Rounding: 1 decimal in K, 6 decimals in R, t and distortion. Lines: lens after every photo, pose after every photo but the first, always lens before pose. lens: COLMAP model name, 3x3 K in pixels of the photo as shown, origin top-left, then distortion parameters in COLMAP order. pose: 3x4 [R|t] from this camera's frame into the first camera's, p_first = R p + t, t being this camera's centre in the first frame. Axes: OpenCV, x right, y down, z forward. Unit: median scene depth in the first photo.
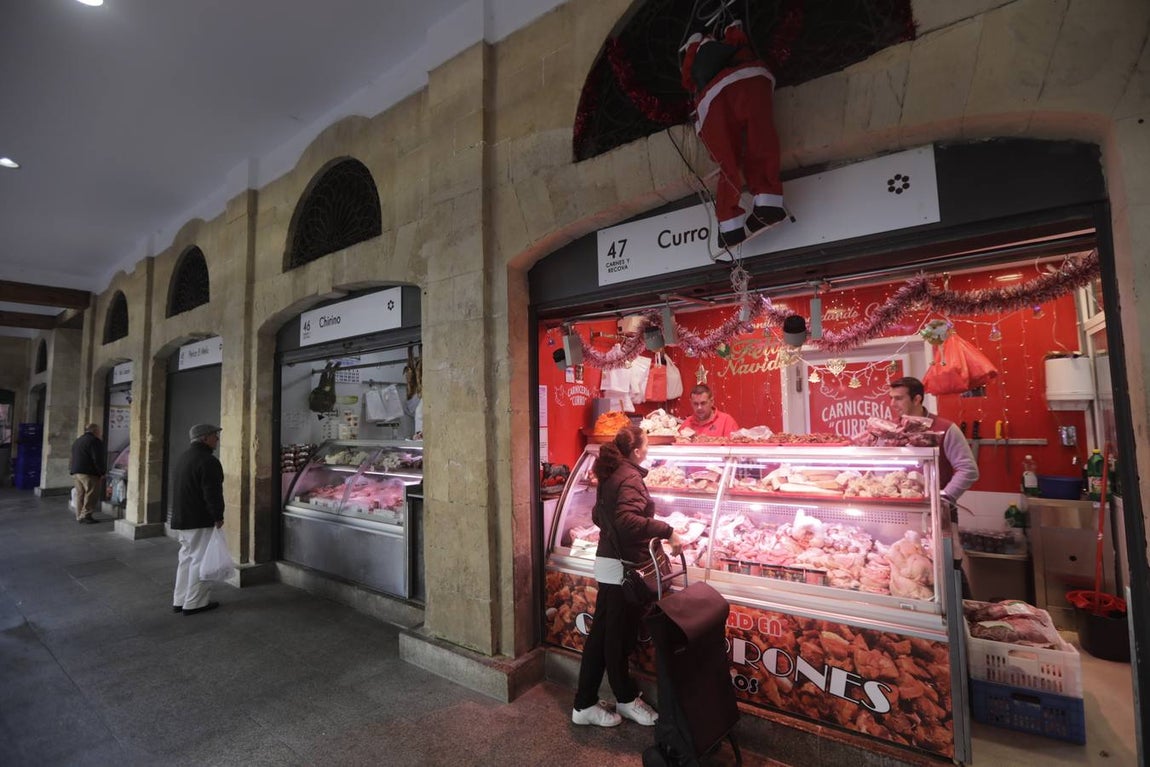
lens RADIAL K [[550.1, 0, 580.1], [0, 550.1, 388.4], [0, 0, 1]] dist [-0.001811, -0.000117]
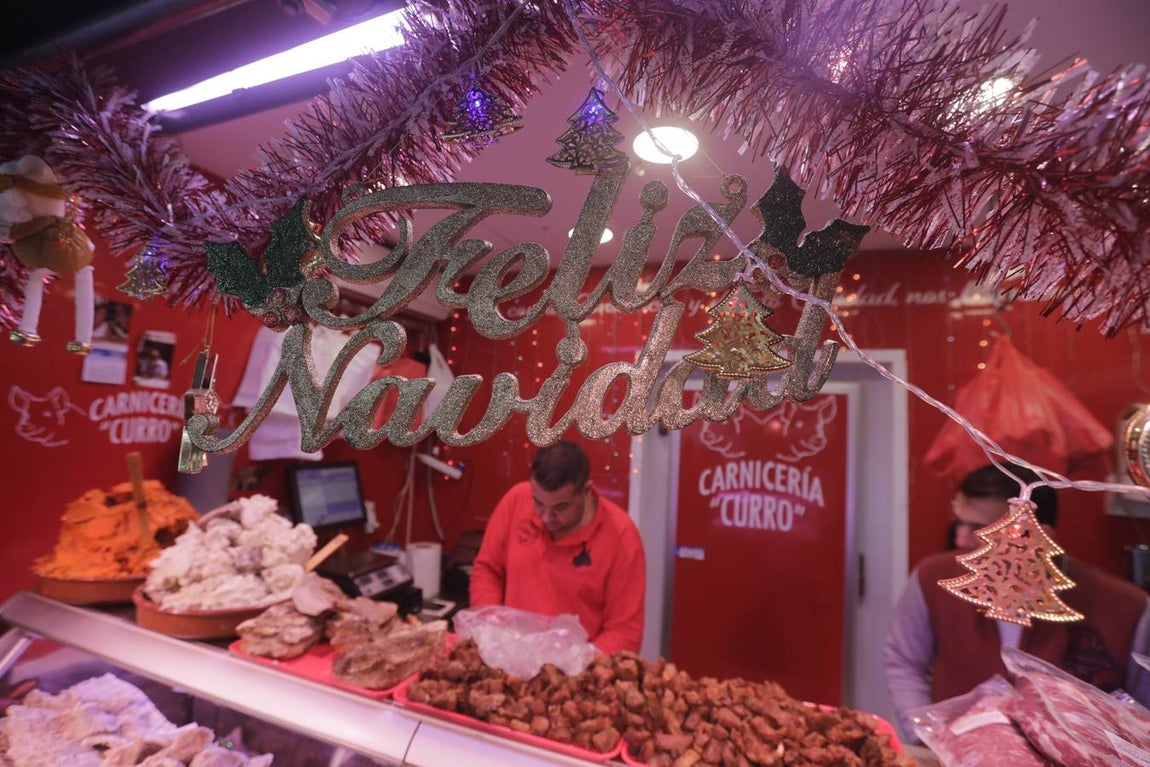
lens RADIAL K [[558.5, 0, 575.6], [0, 558.5, 386.5], [0, 0, 1]] dist [-0.046515, 0.011986]
pose [[0.963744, 0.084512, 0.253092, 0.192200], [-0.082022, 0.996422, -0.020392, -0.025899], [-0.253910, -0.001106, 0.967227, 0.546874]]
